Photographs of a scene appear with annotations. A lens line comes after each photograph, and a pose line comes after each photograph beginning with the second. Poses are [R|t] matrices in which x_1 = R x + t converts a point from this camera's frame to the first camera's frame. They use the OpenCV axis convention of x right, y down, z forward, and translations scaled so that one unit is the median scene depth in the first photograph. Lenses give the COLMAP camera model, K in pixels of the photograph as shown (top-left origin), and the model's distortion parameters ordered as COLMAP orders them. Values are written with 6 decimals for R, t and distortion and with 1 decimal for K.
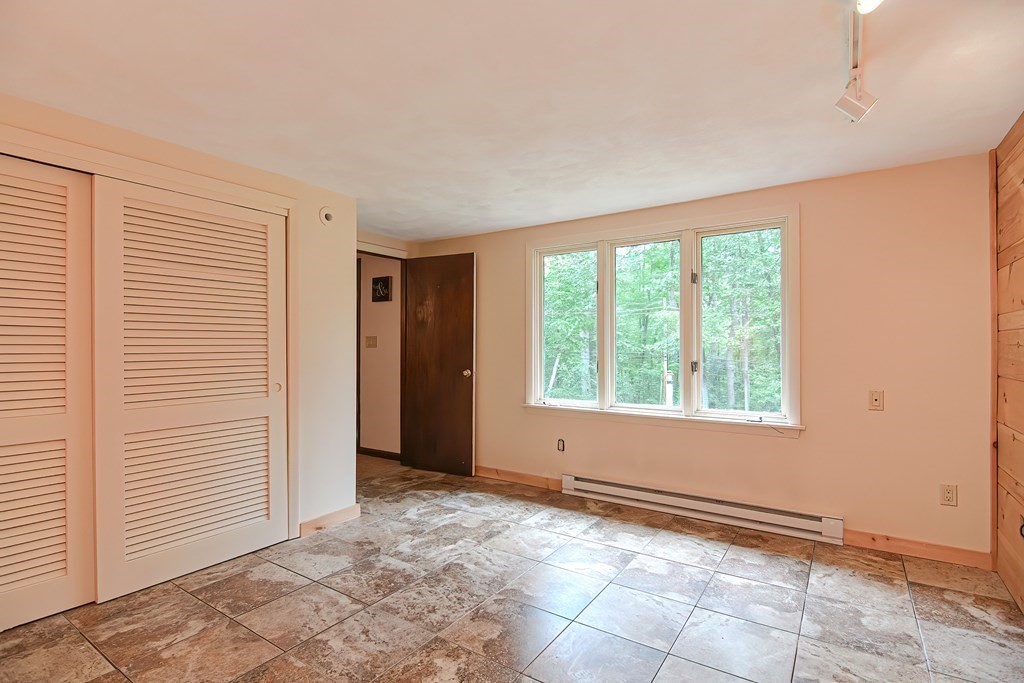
lens RADIAL K [[490.0, 0, 519.1], [0, 490.0, 341.5], [0, 0, 1]] dist [0.007425, -0.008972]
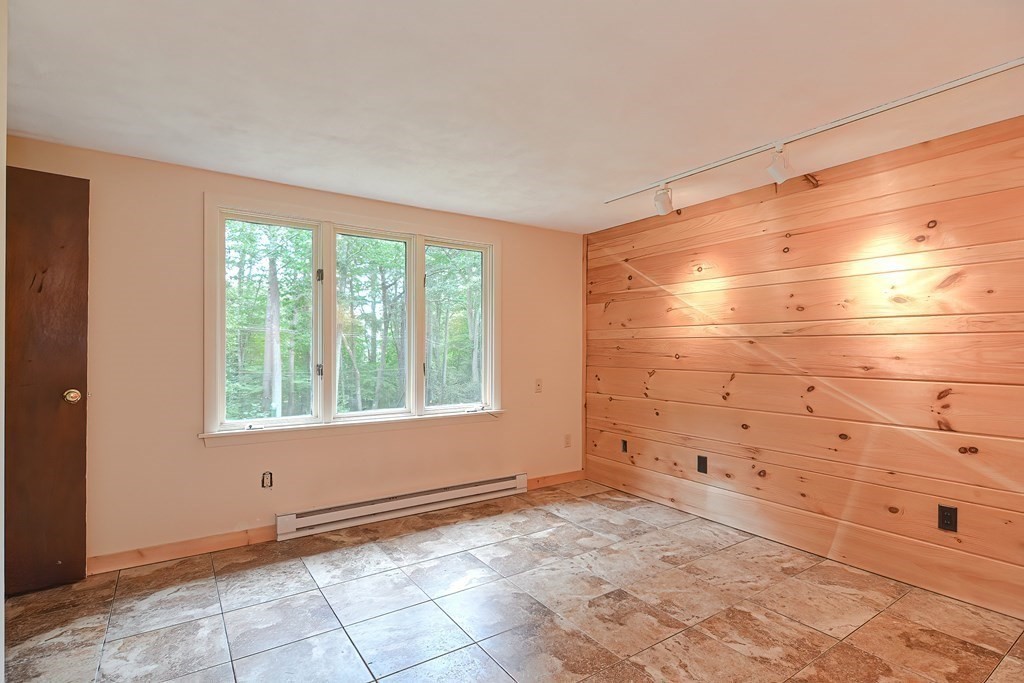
lens RADIAL K [[490.0, 0, 516.7], [0, 490.0, 344.9], [0, 0, 1]] dist [0.007425, -0.008972]
pose [[0.386411, 0.009731, 0.922275, -0.570586], [-0.007452, 0.999945, -0.007428, 0.010494], [-0.922296, -0.004002, 0.386463, 0.445710]]
